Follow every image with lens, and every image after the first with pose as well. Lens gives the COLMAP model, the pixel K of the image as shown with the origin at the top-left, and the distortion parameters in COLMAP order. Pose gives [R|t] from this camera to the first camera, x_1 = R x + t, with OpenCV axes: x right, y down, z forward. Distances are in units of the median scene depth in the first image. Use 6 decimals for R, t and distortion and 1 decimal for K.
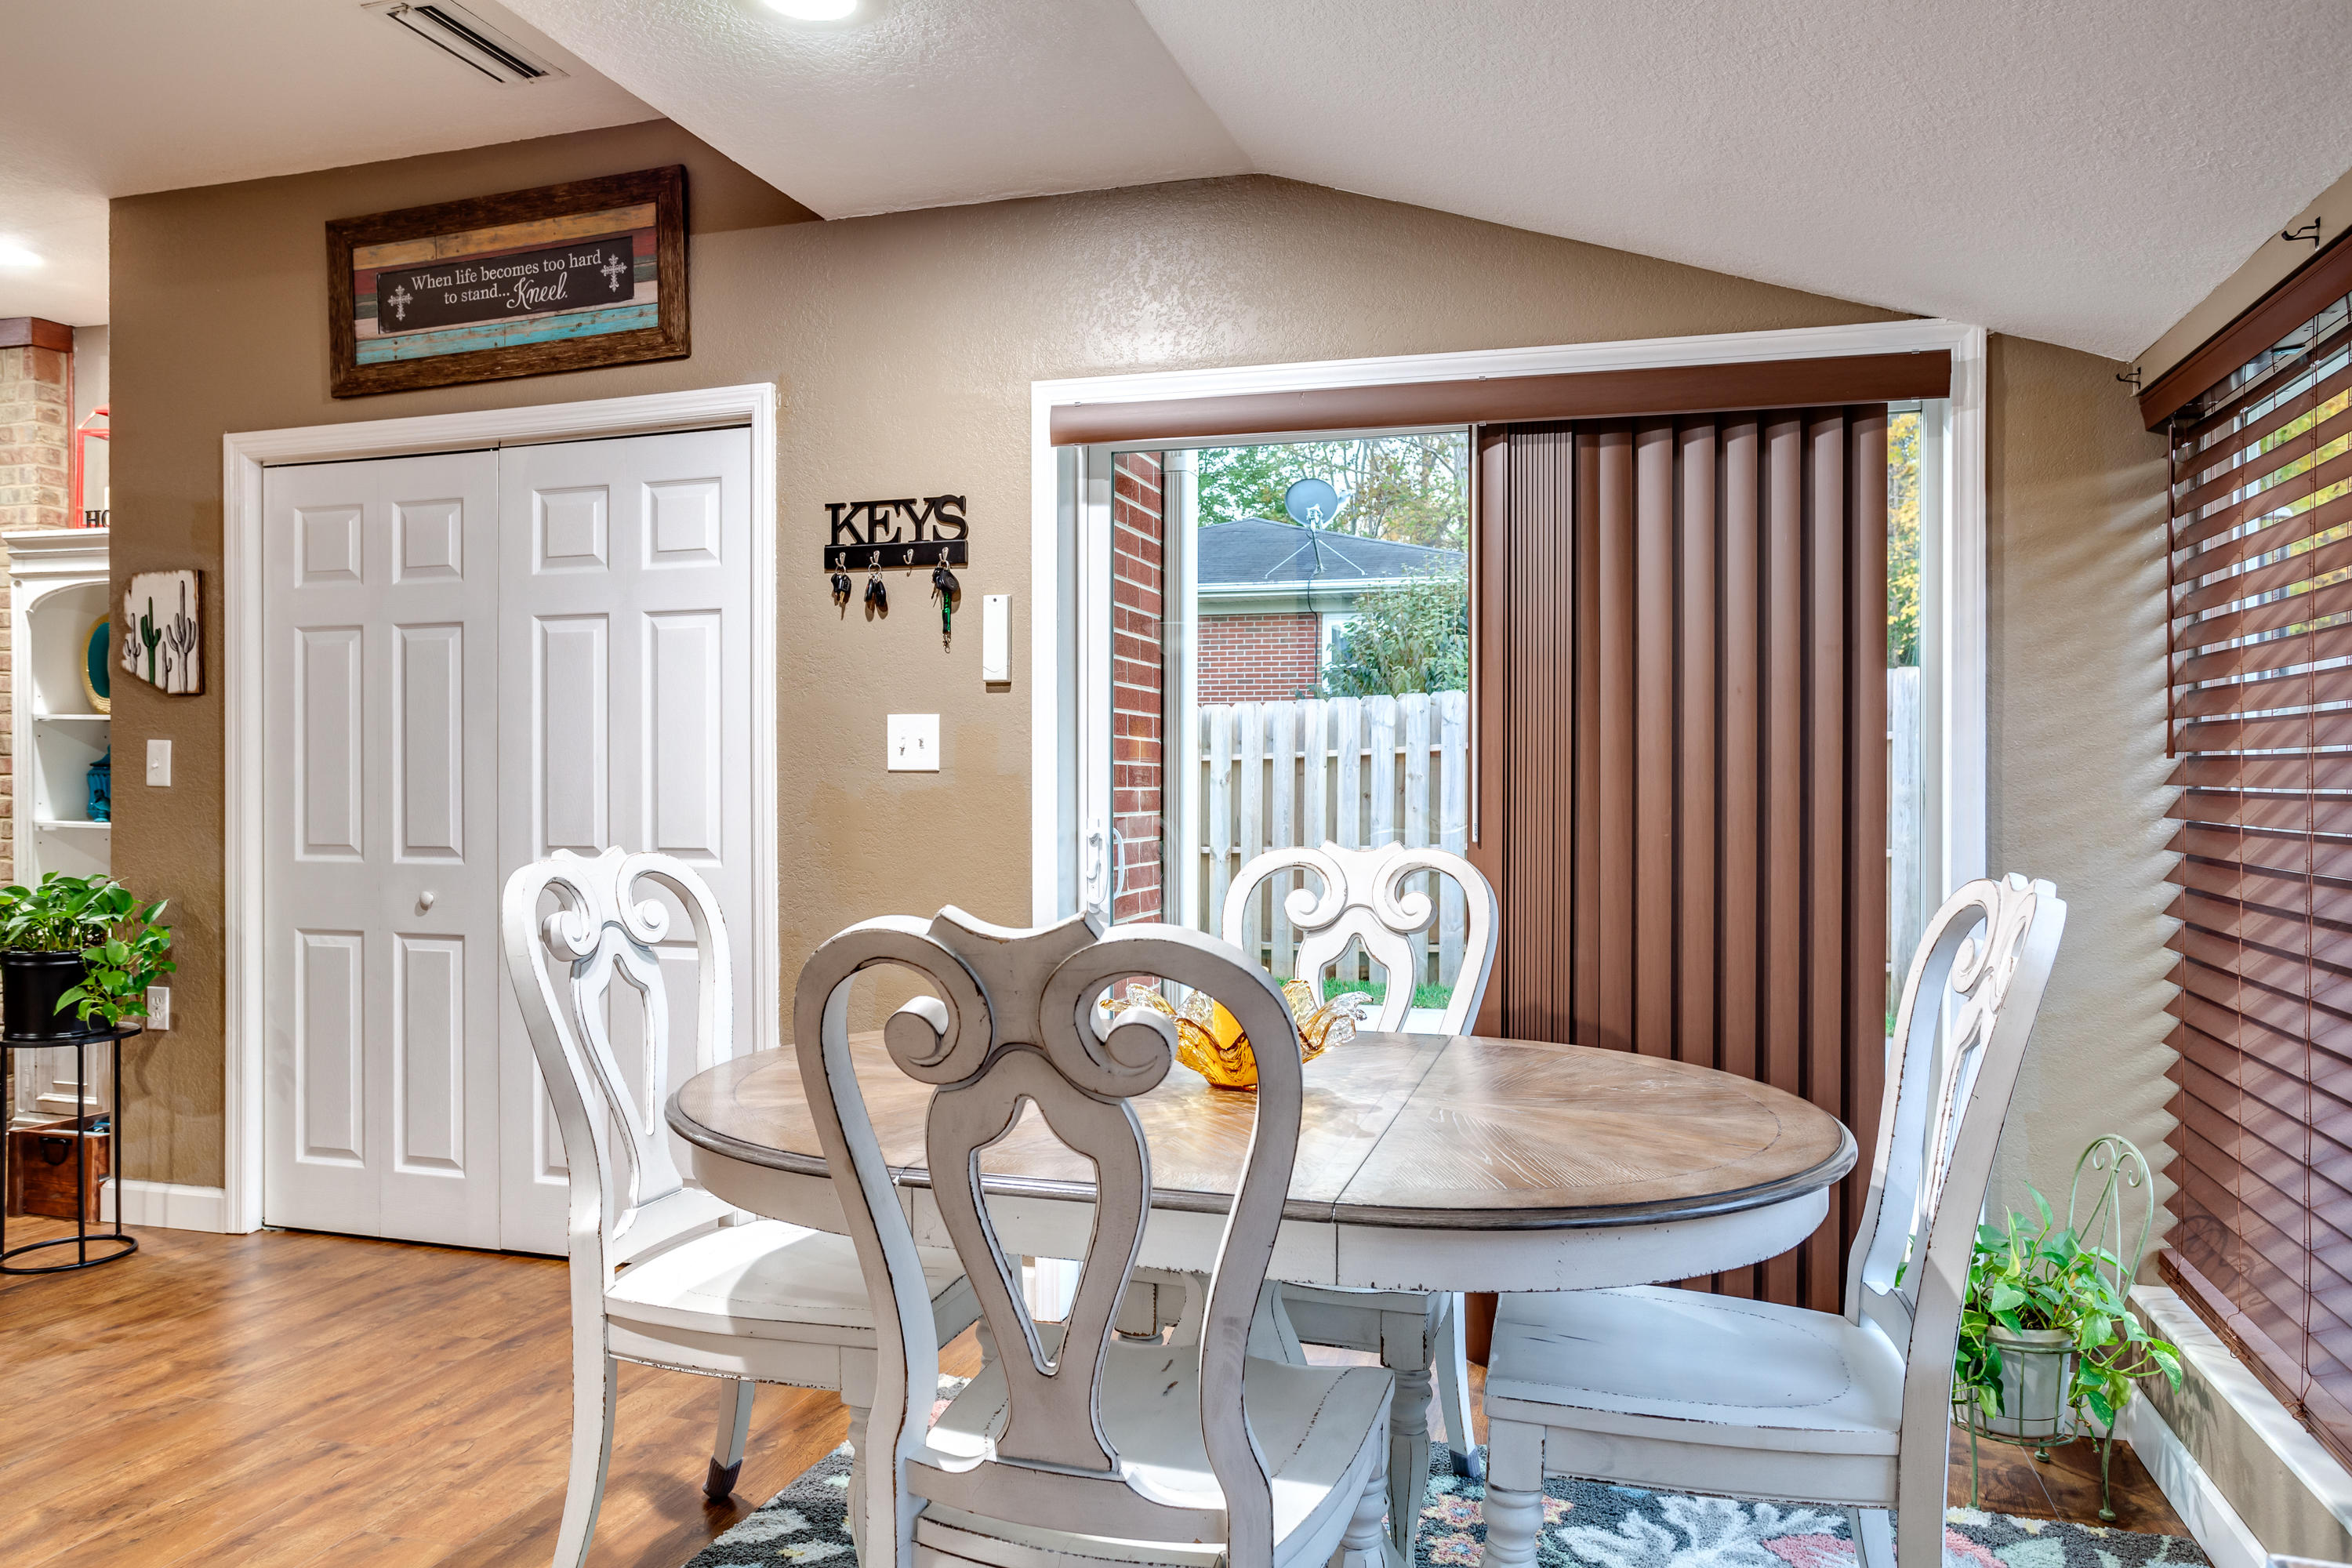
lens RADIAL K [[1586.7, 0, 1179.6], [0, 1586.7, 779.3], [0, 0, 1]] dist [0.001786, 0.000400]
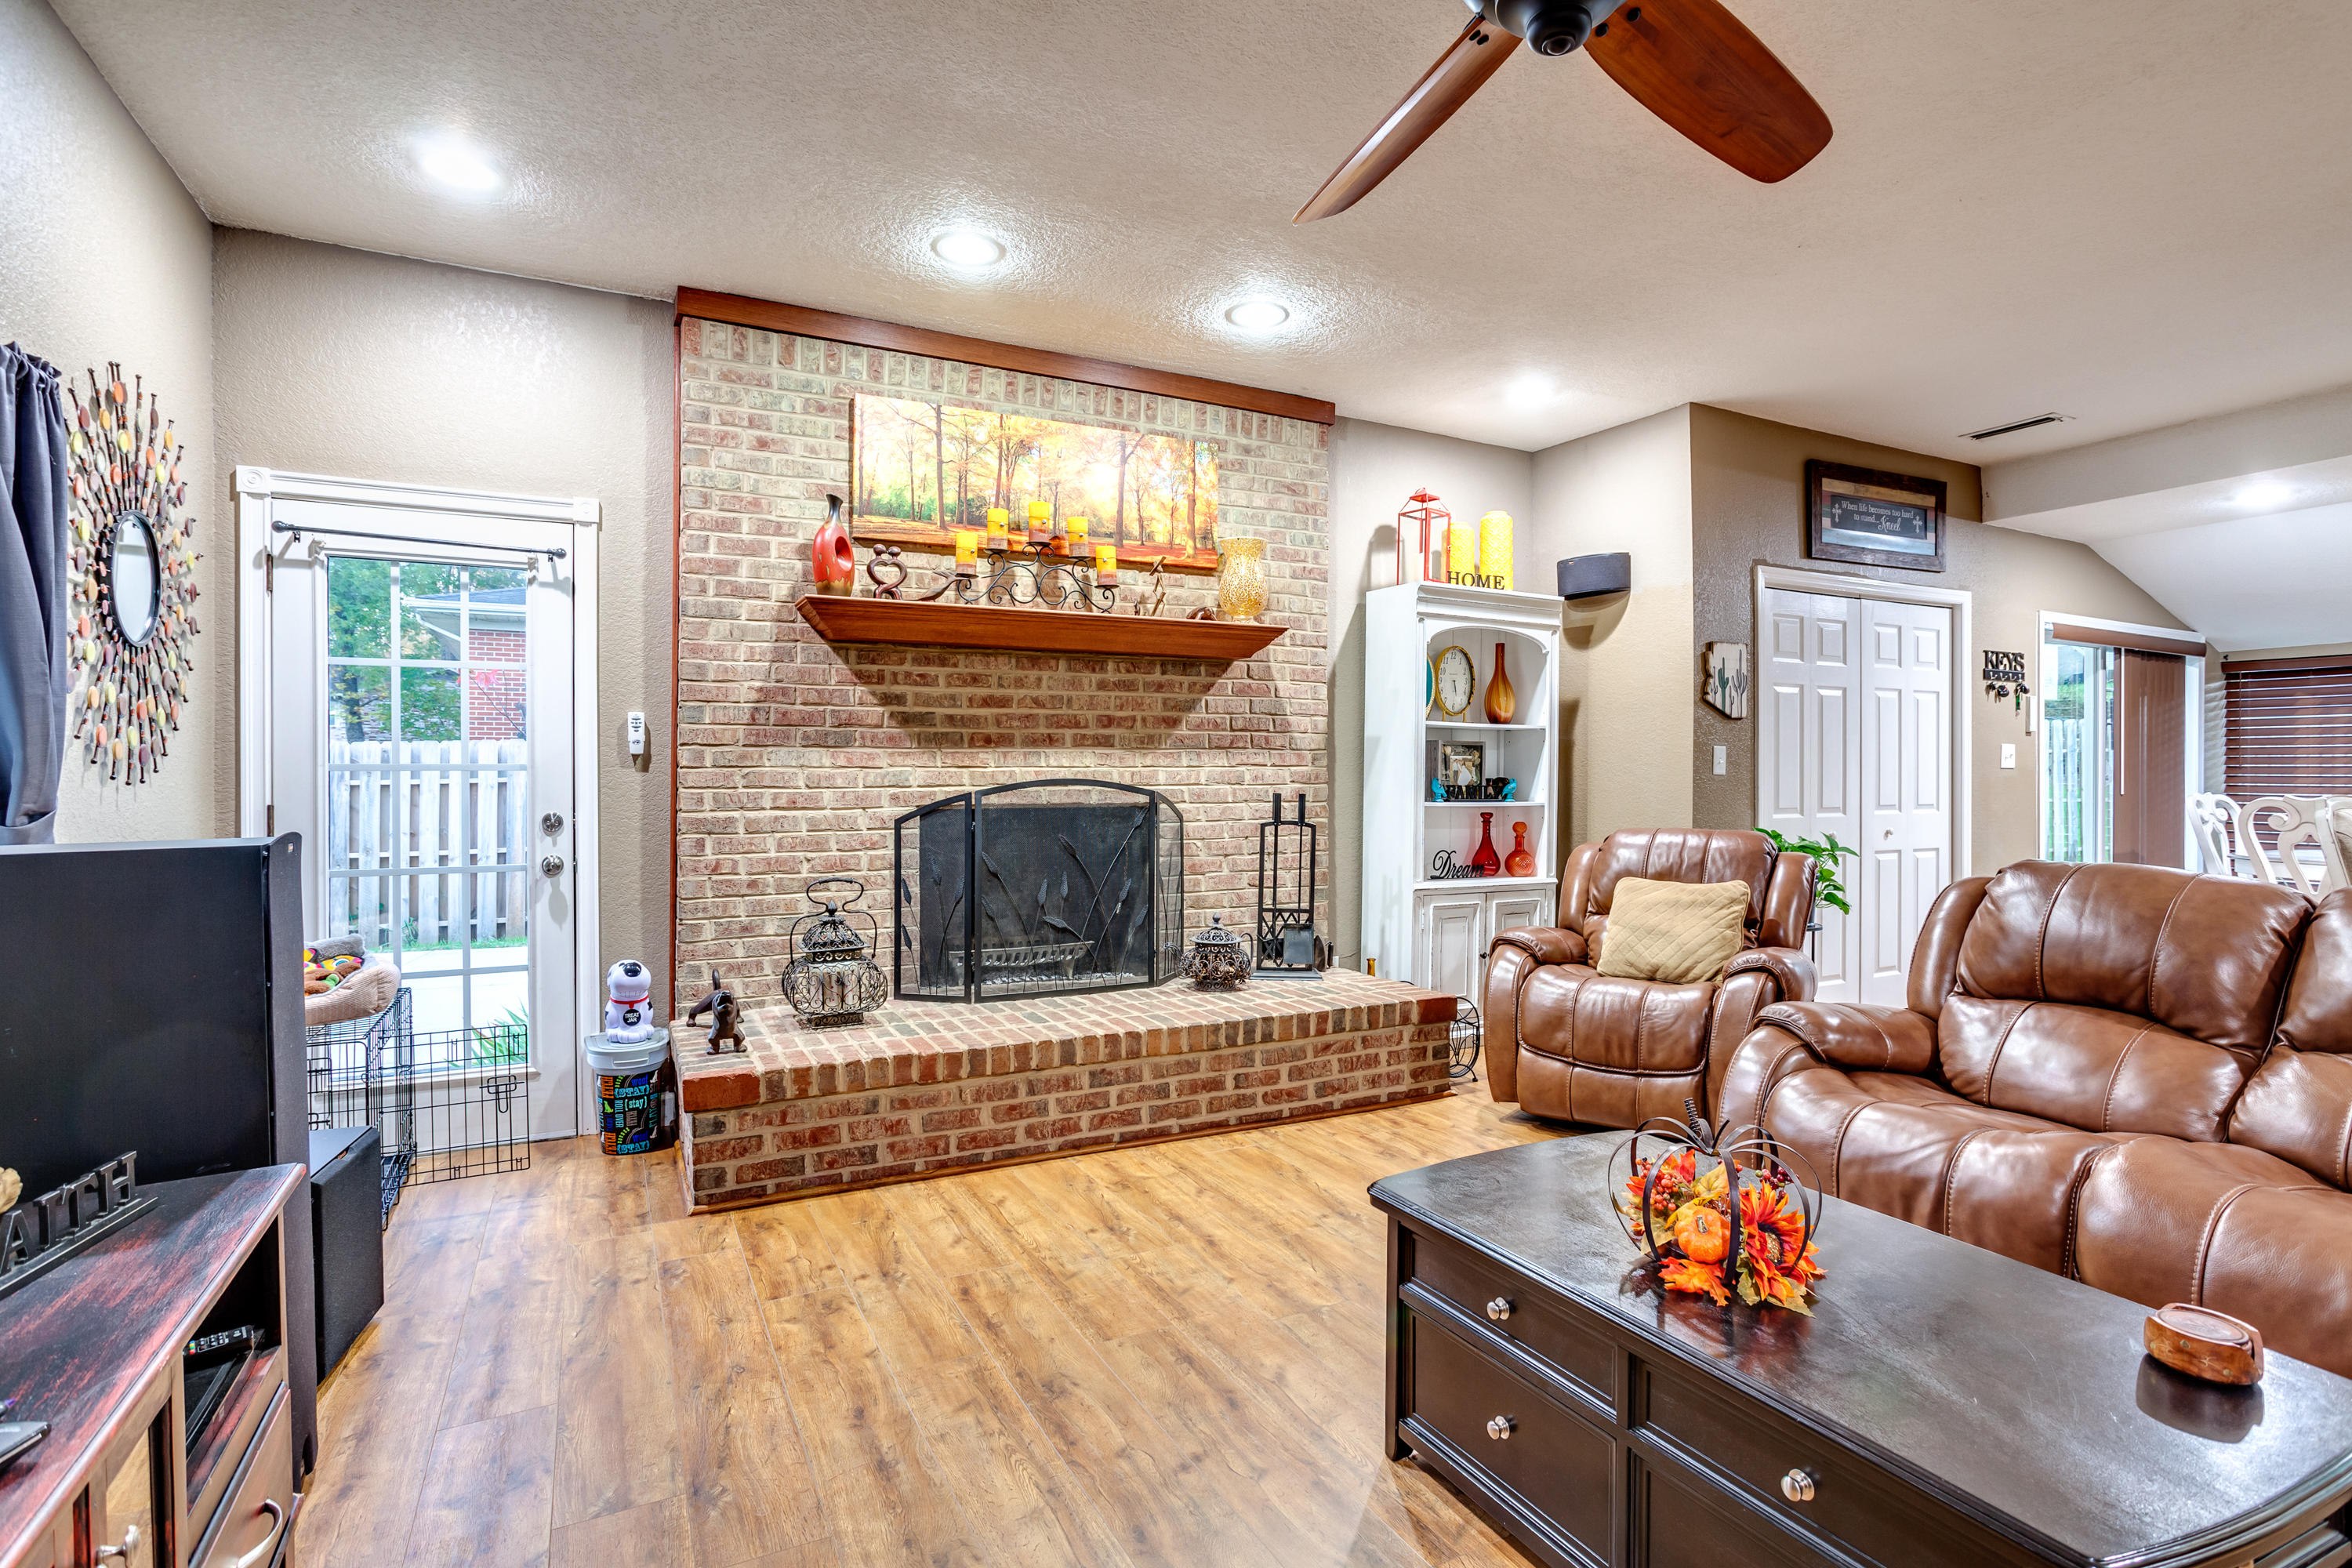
lens RADIAL K [[1169.6, 0, 1215.8], [0, 1169.6, 782.5], [0, 0, 1]] dist [-0.057058, 0.038710]
pose [[0.712464, -0.001546, 0.701707, -2.008793], [-0.001948, 0.999989, 0.004181, 0.009786], [-0.701706, -0.004345, 0.712453, 0.567488]]
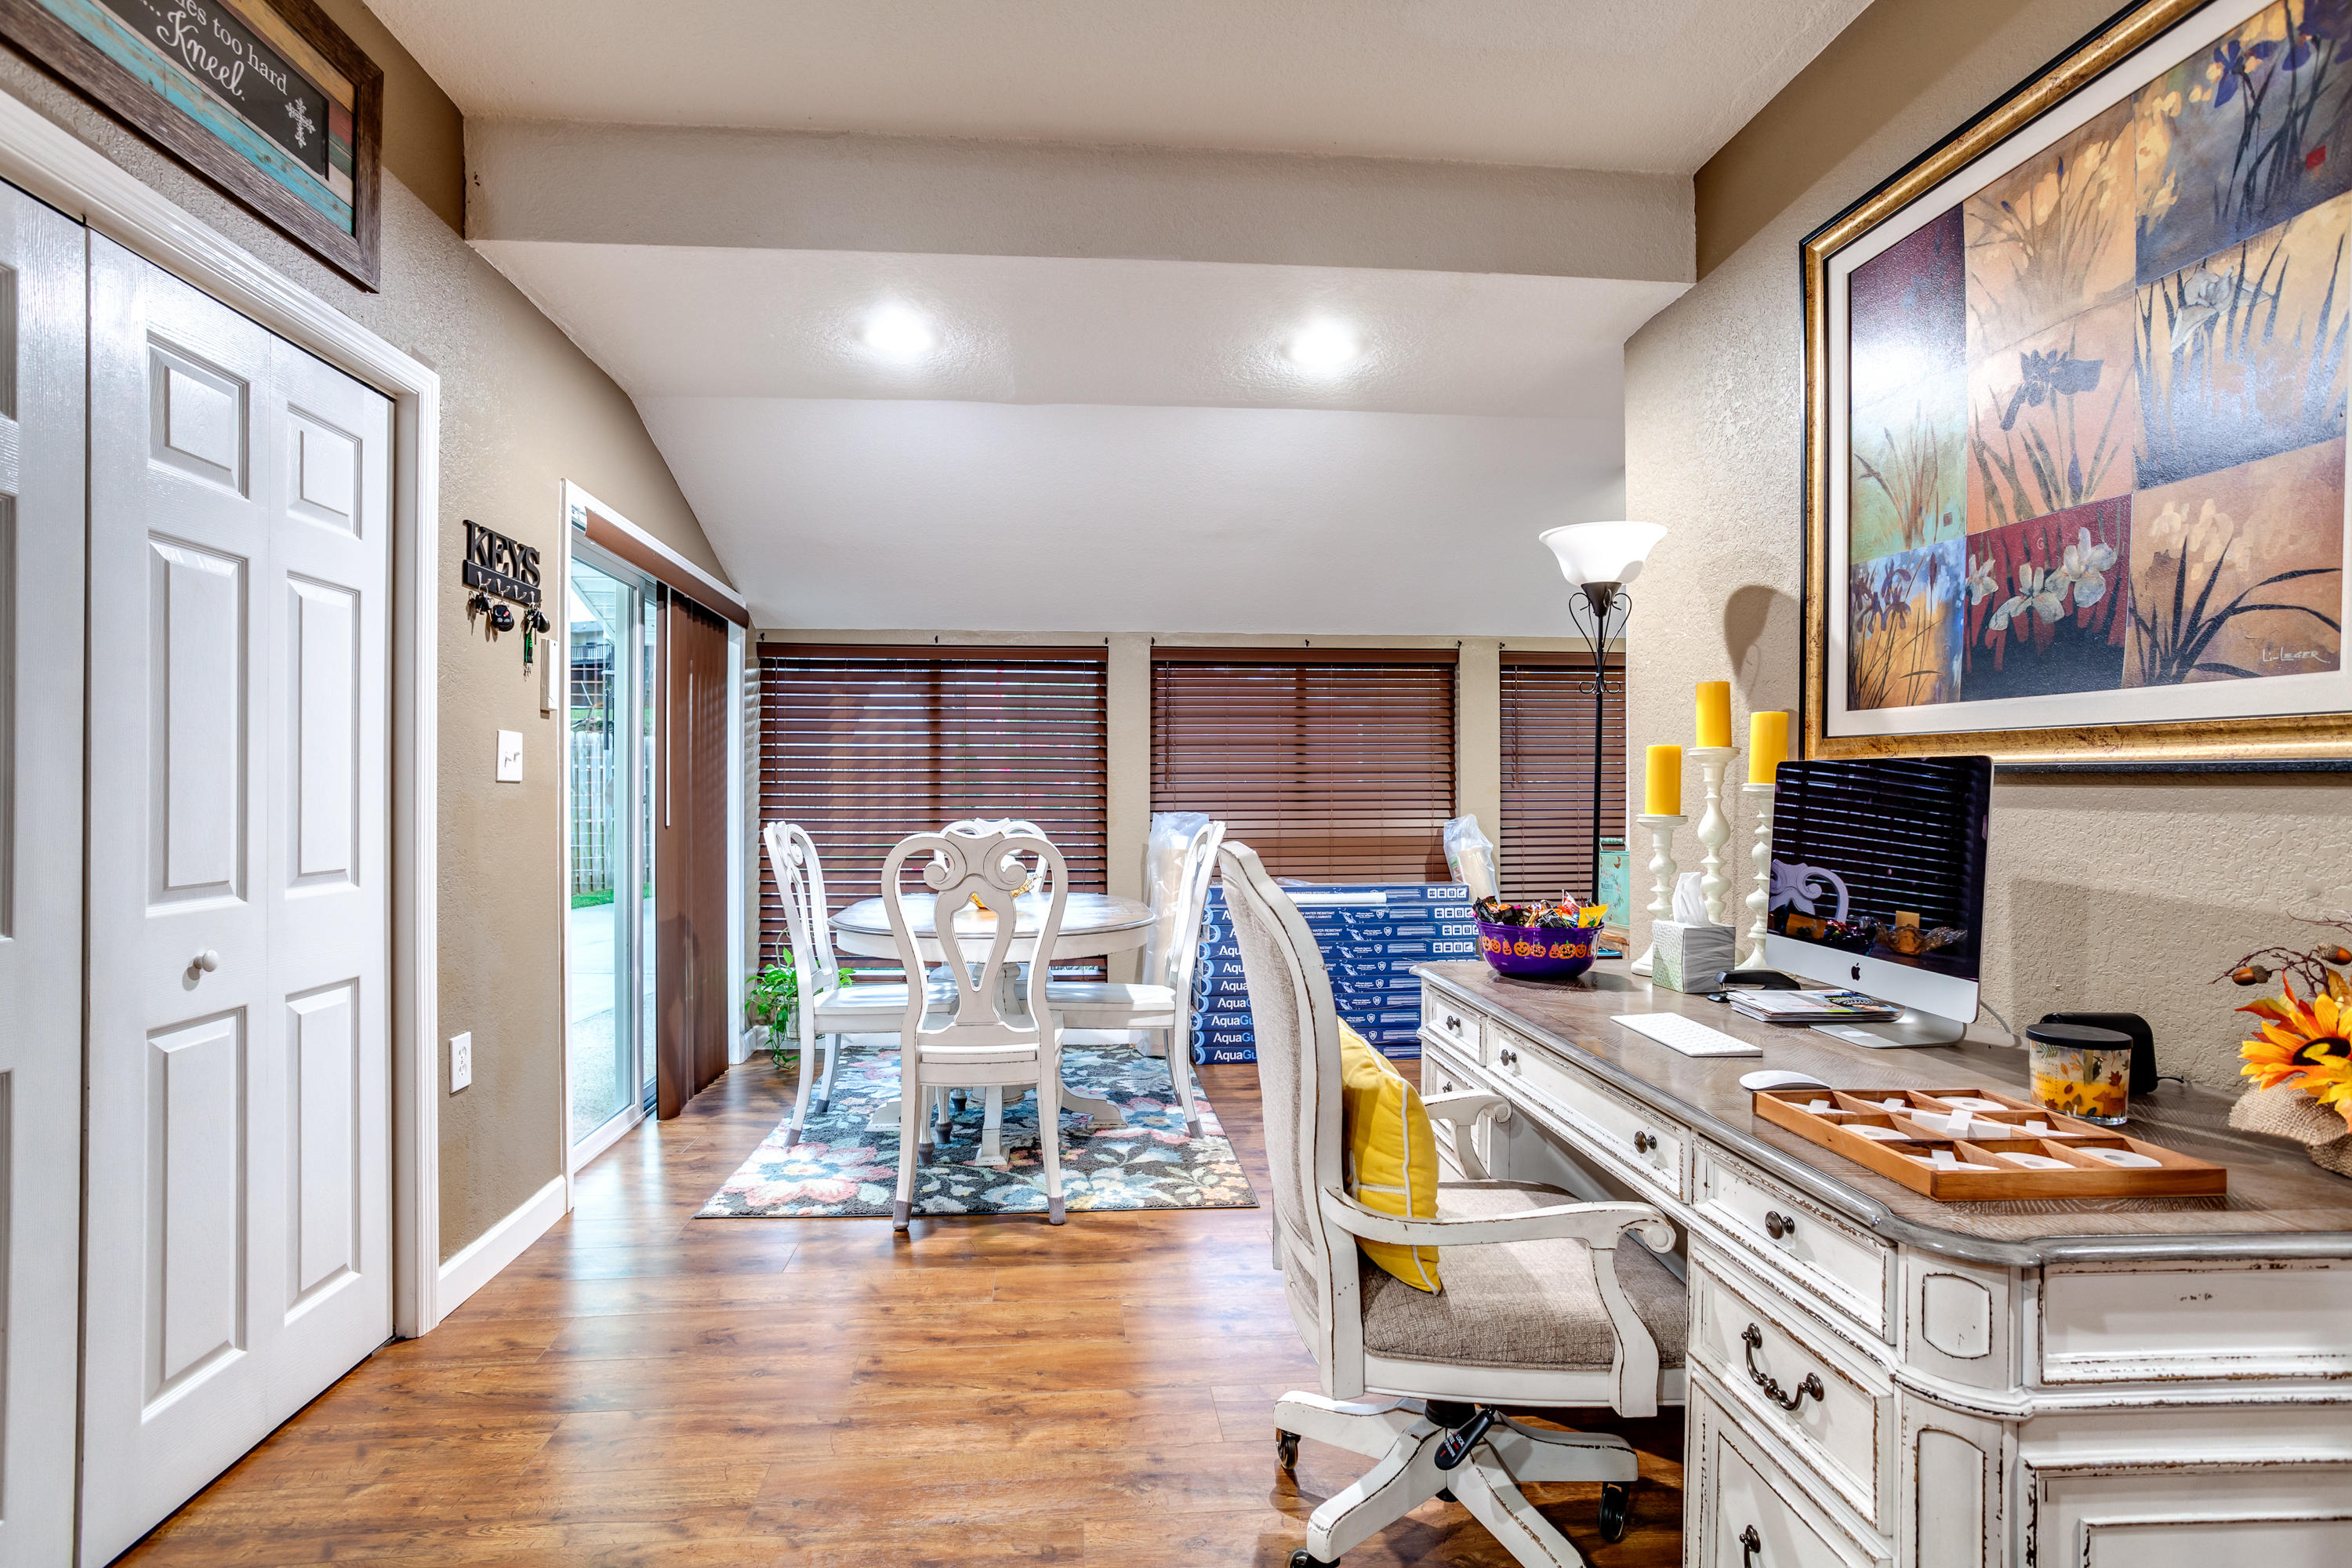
lens RADIAL K [[1133.4, 0, 1176.0], [0, 1133.4, 784.0], [0, 0, 1]] dist [-0.058425, 0.039865]
pose [[-0.388866, 0.012752, 0.921206, -0.991983], [0.004664, 0.999919, -0.011873, 0.007287], [-0.921282, -0.000320, -0.388894, 0.805537]]
